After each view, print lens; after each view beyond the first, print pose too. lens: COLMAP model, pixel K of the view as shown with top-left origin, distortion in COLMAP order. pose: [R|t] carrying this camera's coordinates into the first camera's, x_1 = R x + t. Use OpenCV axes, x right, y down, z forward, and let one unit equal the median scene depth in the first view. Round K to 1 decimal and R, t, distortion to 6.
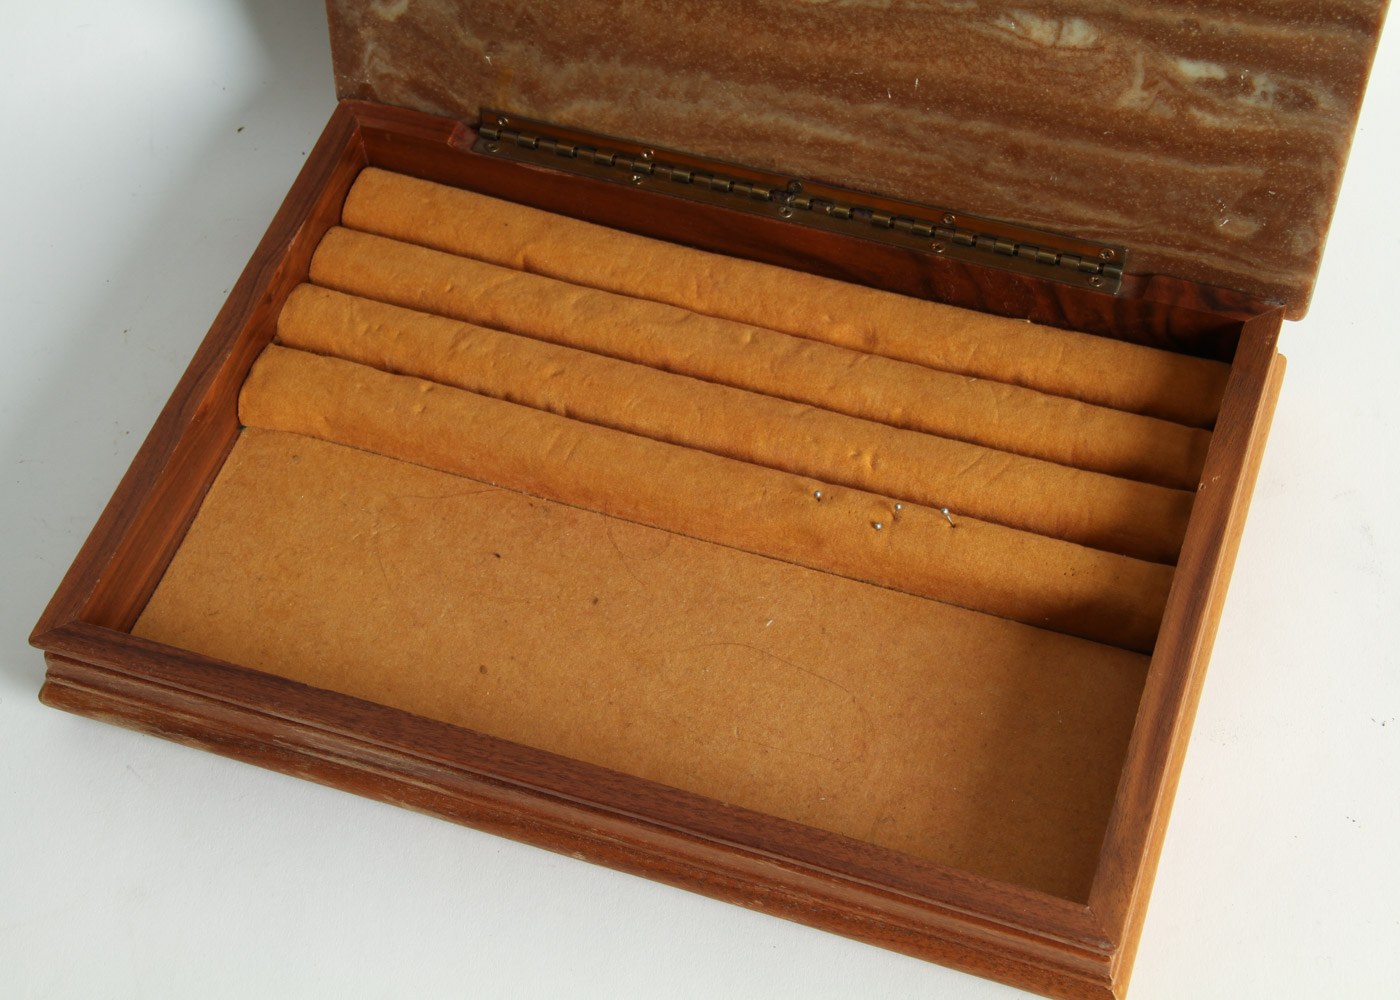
lens RADIAL K [[2434.0, 0, 703.9], [0, 2434.0, 499.8], [0, 0, 1]] dist [0.146308, 0.000000]
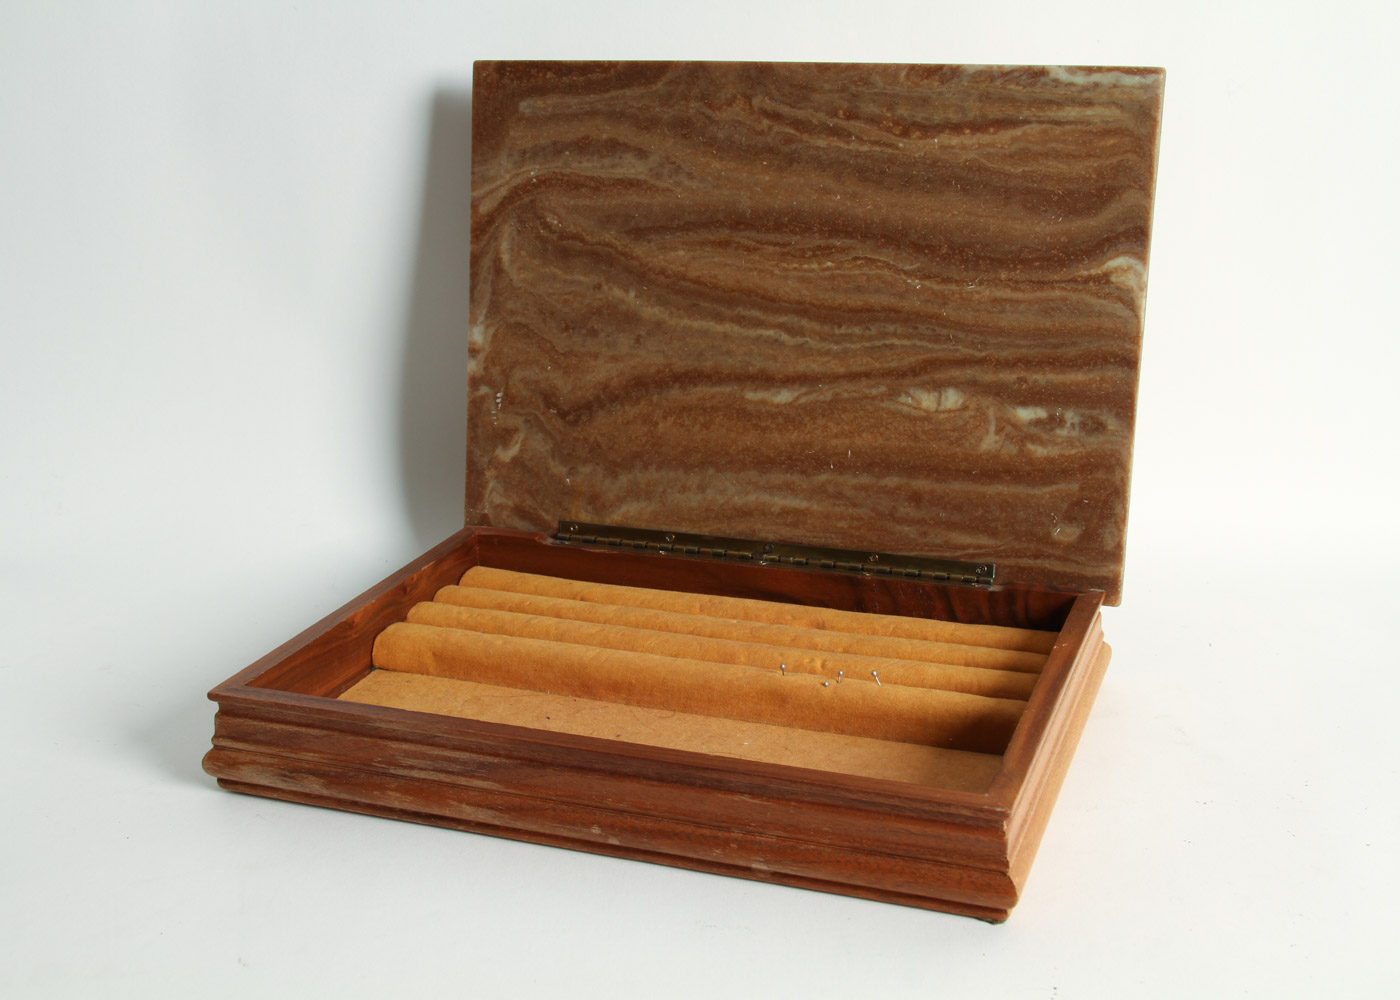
lens RADIAL K [[1796.5, 0, 697.3], [0, 1796.5, 499.9], [0, 0, 1]] dist [-0.000055, 0.000000]
pose [[0.999258, 0.035862, -0.014034, 0.008536], [-0.037109, 0.799281, -0.599810, 0.518832], [-0.010293, 0.599886, 0.800019, 0.117649]]
